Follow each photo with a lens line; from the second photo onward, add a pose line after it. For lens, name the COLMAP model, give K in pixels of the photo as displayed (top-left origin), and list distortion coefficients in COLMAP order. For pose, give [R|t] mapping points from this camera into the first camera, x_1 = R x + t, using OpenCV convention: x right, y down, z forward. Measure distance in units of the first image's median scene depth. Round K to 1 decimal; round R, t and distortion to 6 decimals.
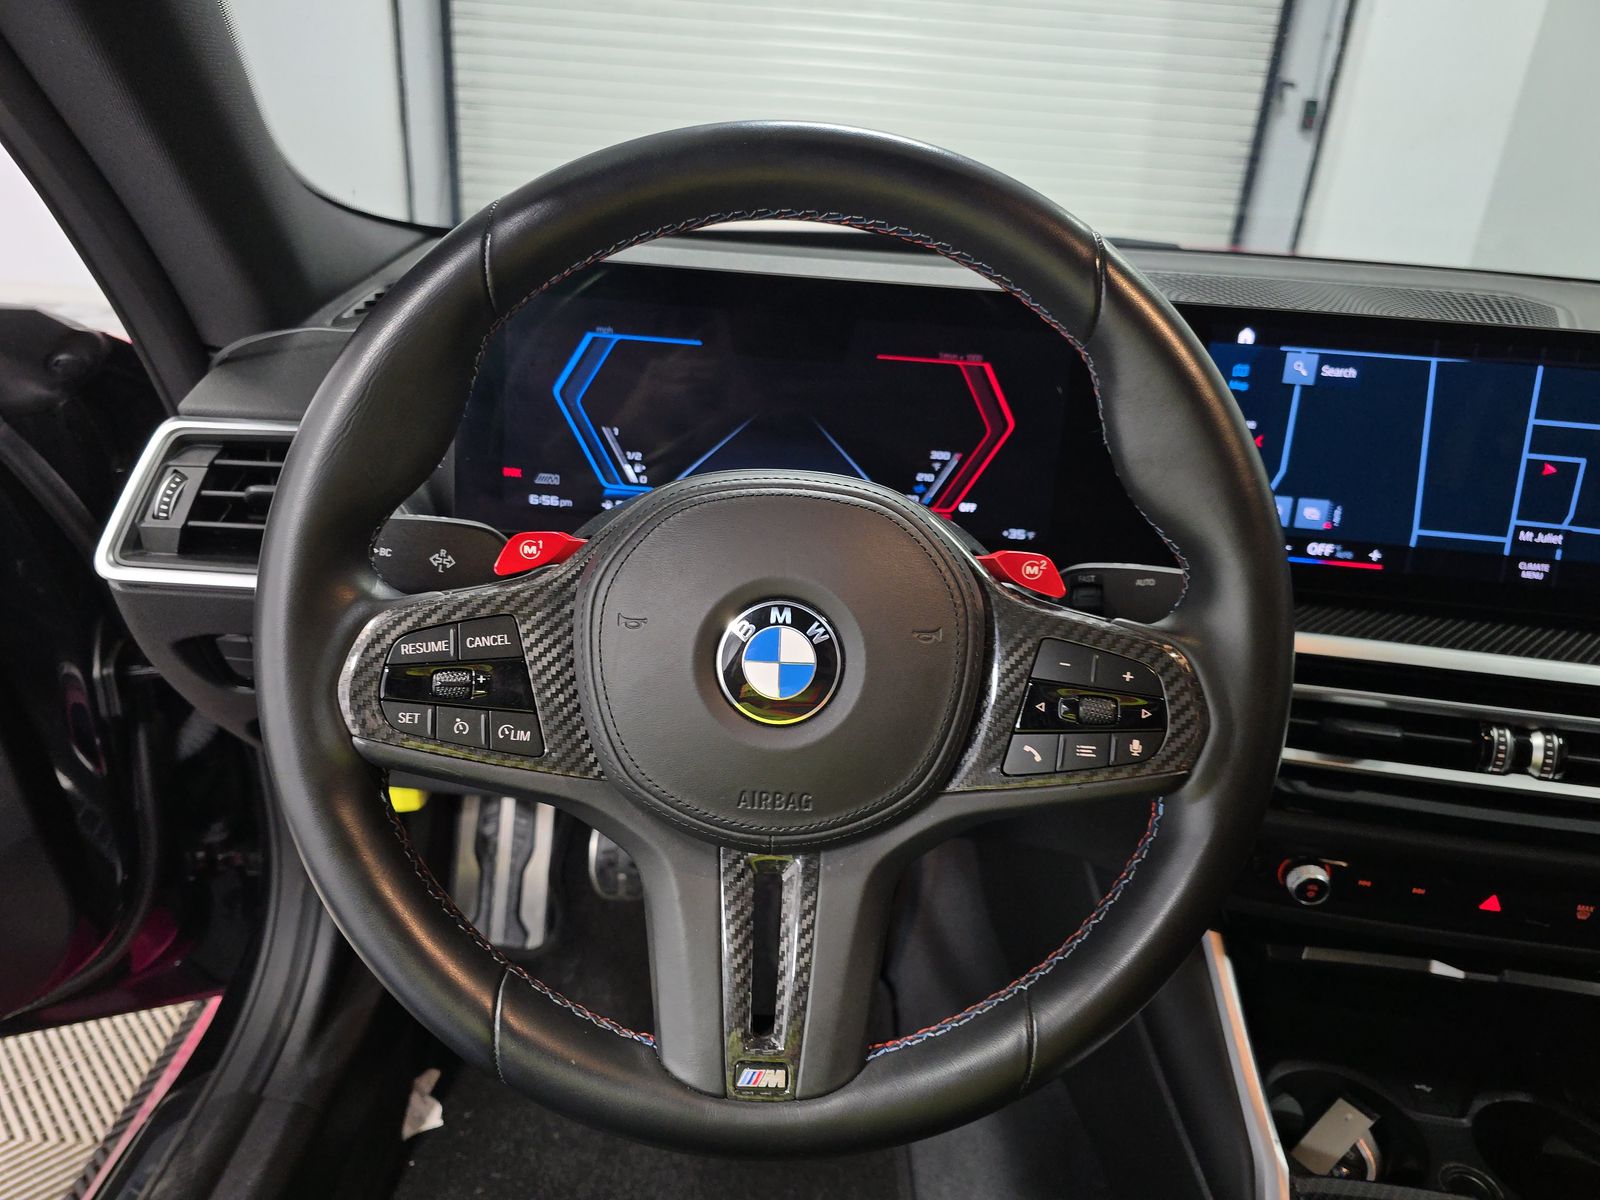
lens RADIAL K [[1098.7, 0, 800.0], [0, 1098.7, 600.0], [0, 0, 1]] dist [0.018703, -0.000407]
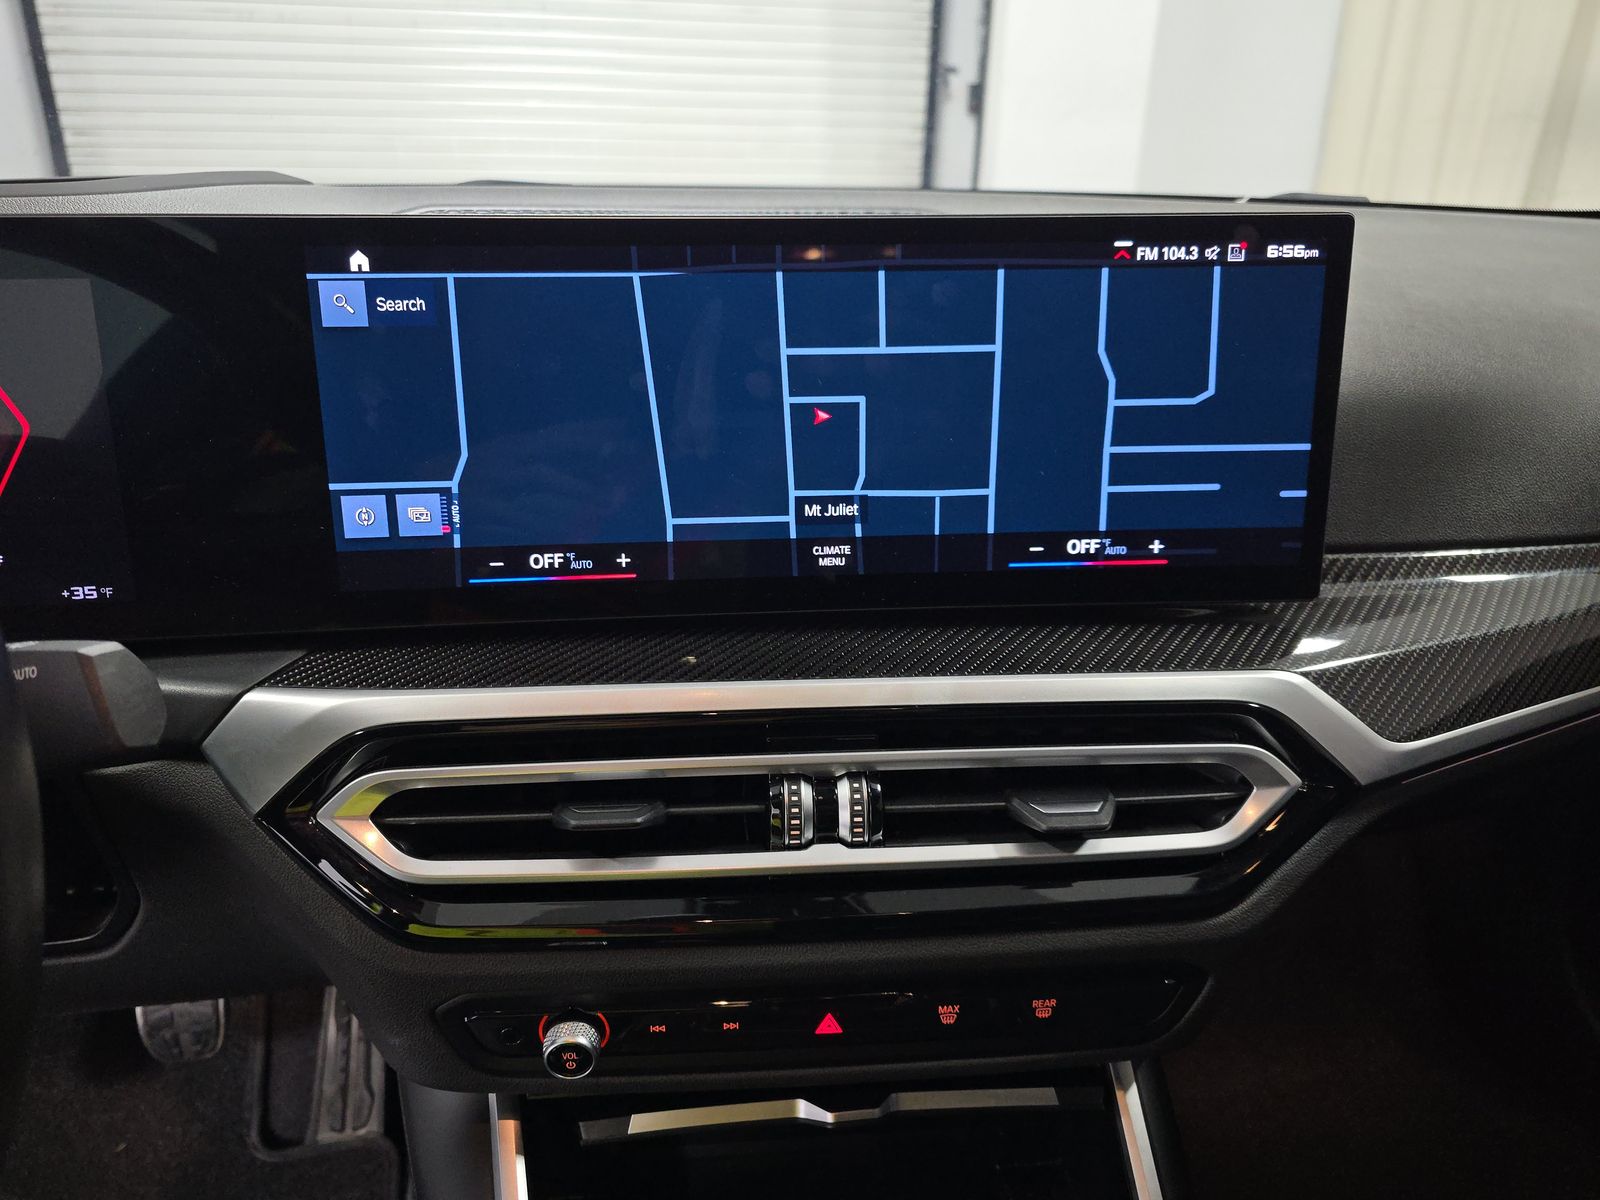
lens RADIAL K [[1070.0, 0, 799.6], [0, 1070.0, 587.5], [0, 0, 1]] dist [0.065847, -0.051948]
pose [[0.978127, -0.127122, 0.164643, 0.524686], [0.130093, 0.991475, -0.007343, -0.003106], [-0.162306, 0.028602, 0.986326, 0.306126]]
